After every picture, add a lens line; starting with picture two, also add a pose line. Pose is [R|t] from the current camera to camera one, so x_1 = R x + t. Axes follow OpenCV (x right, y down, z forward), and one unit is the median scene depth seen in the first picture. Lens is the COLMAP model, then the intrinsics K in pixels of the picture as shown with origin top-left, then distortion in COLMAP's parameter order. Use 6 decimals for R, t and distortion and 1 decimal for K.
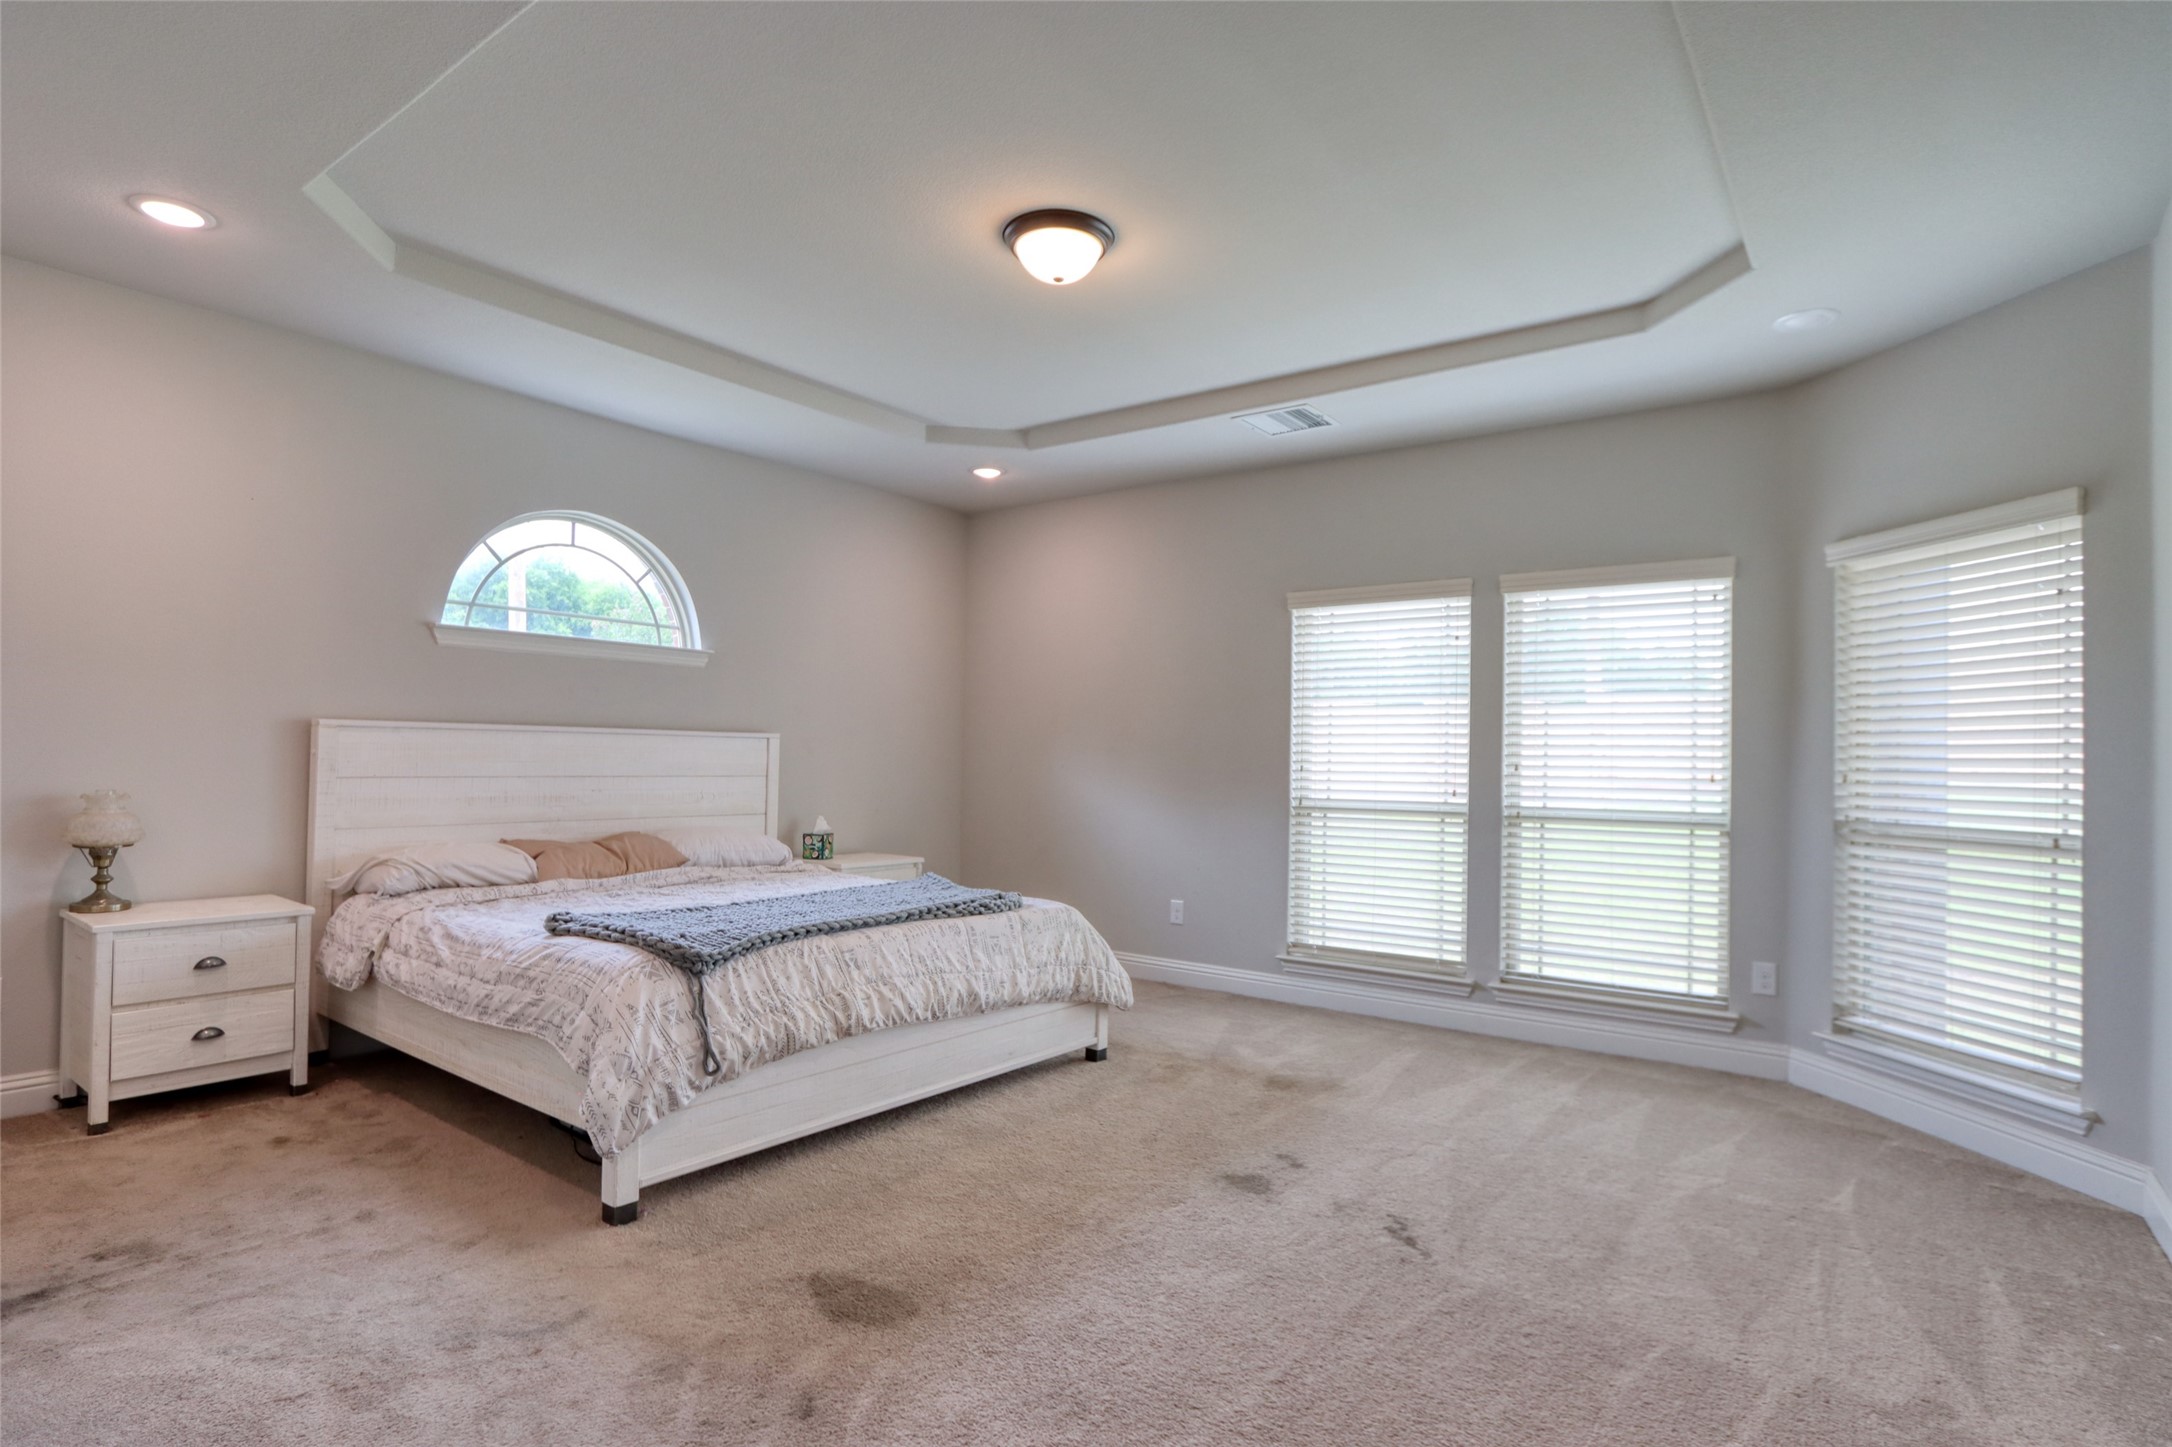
lens RADIAL K [[1082.2, 0, 1073.3], [0, 1082.2, 731.8], [0, 0, 1]] dist [-0.010332, -0.000558]
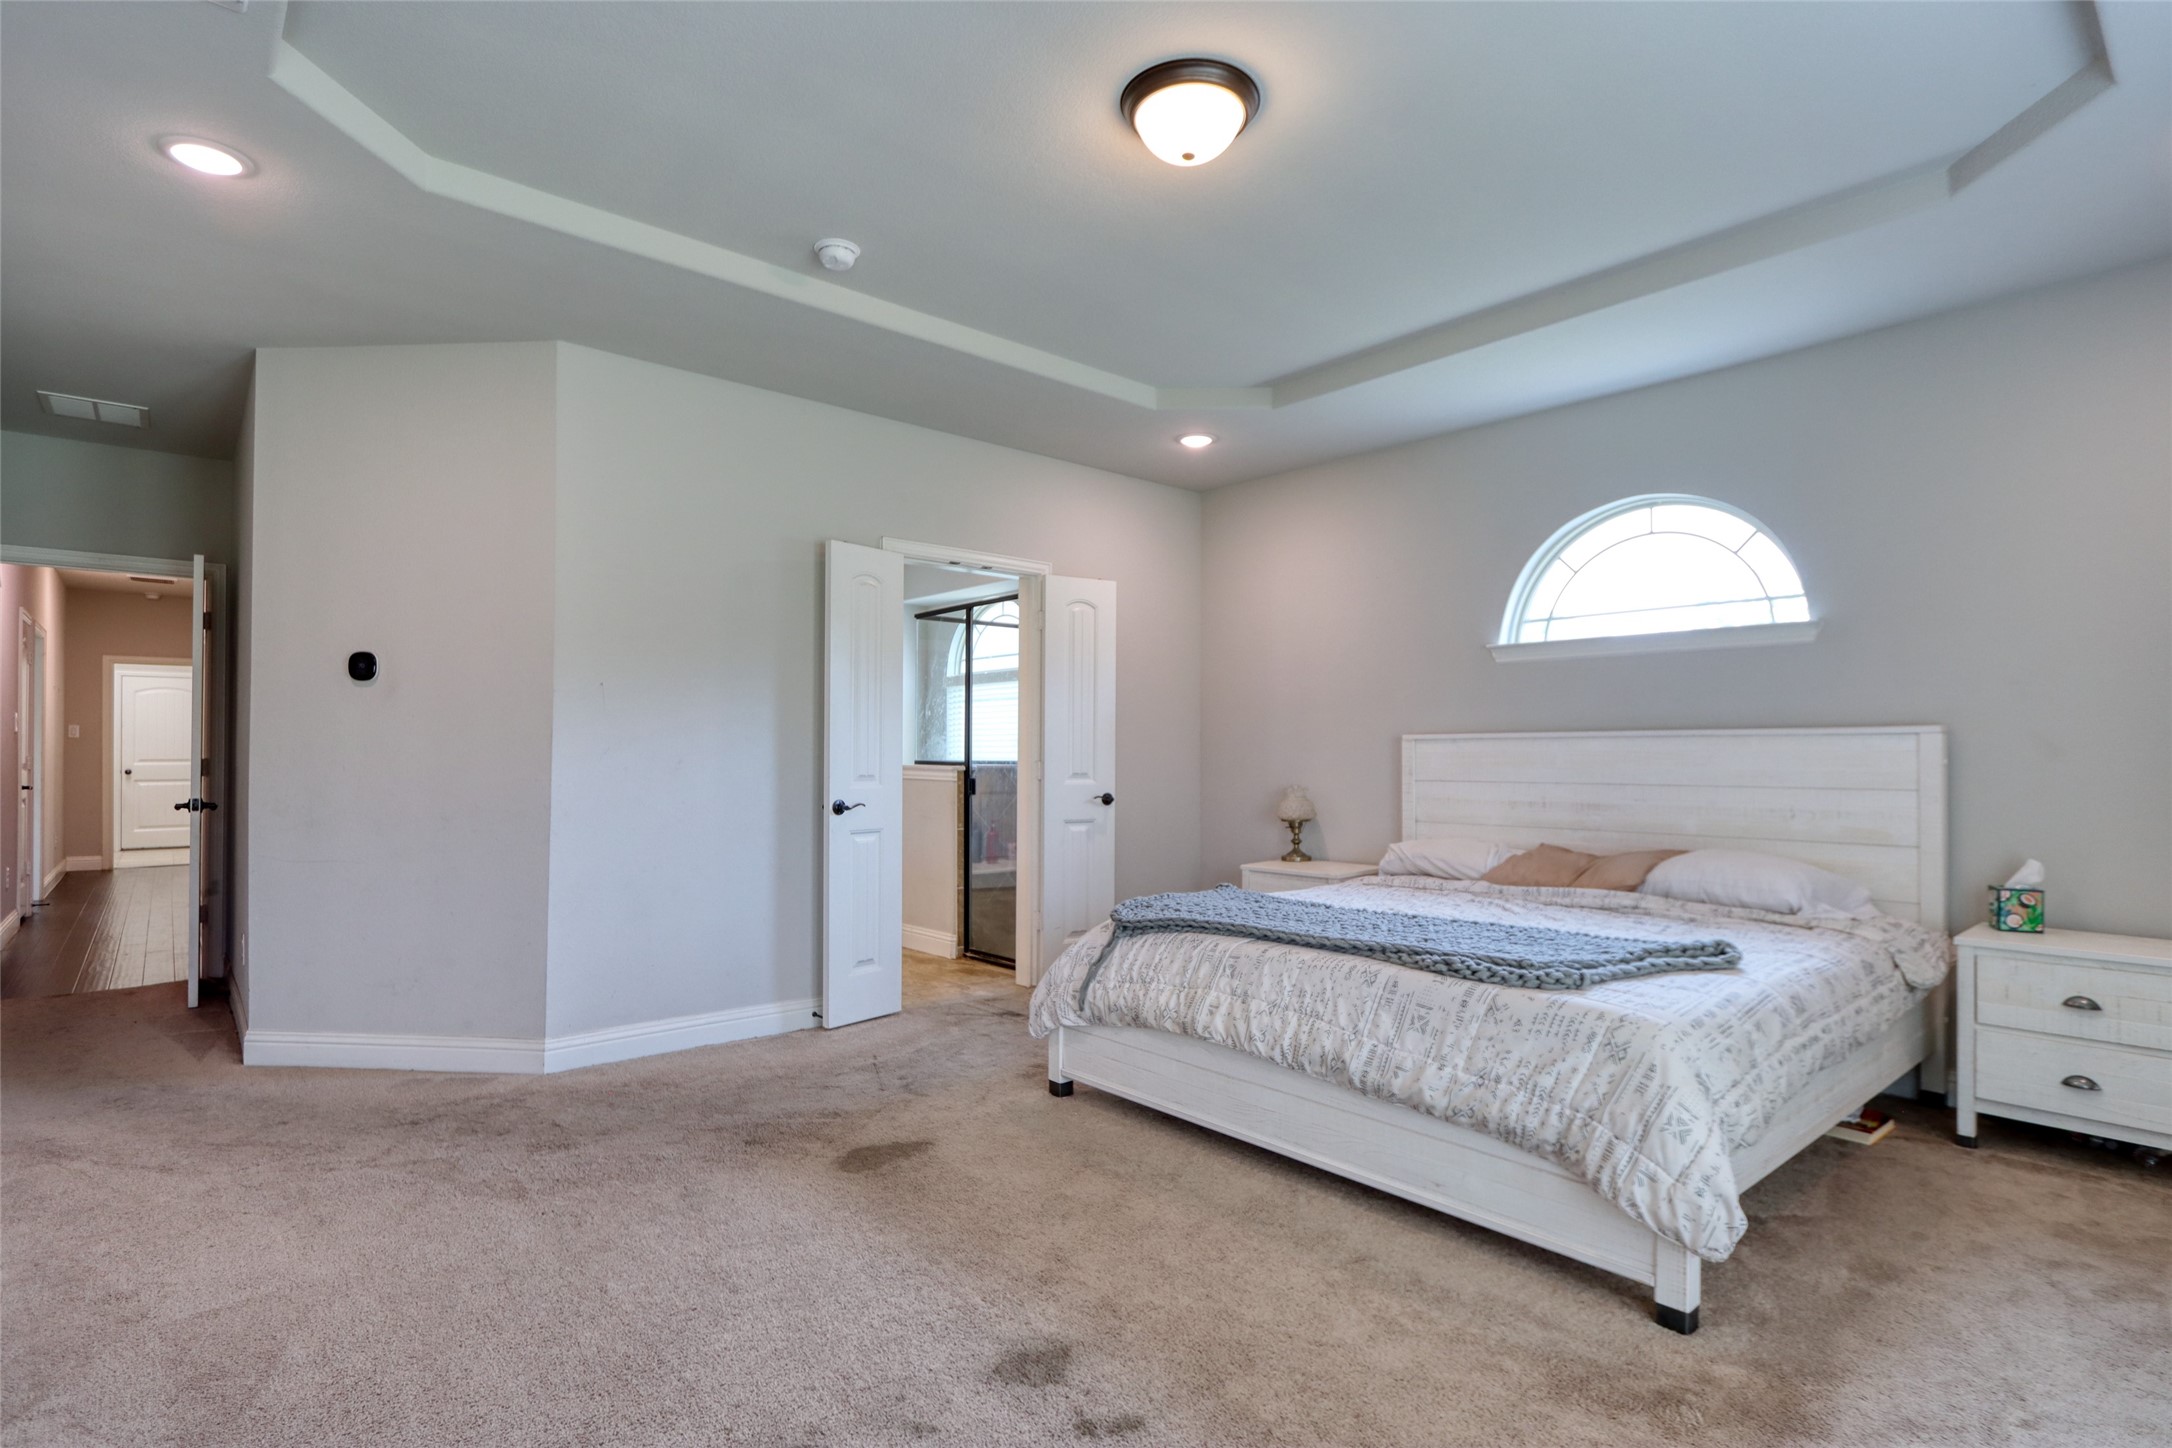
lens RADIAL K [[1068.0, 0, 1075.2], [0, 1068.0, 735.8], [0, 0, 1]] dist [-0.015115, 0.002402]
pose [[-0.184216, -0.038495, -0.982132, 0.693314], [0.012208, 0.999066, -0.041448, 0.043426], [0.982810, -0.019625, -0.183574, 0.965655]]
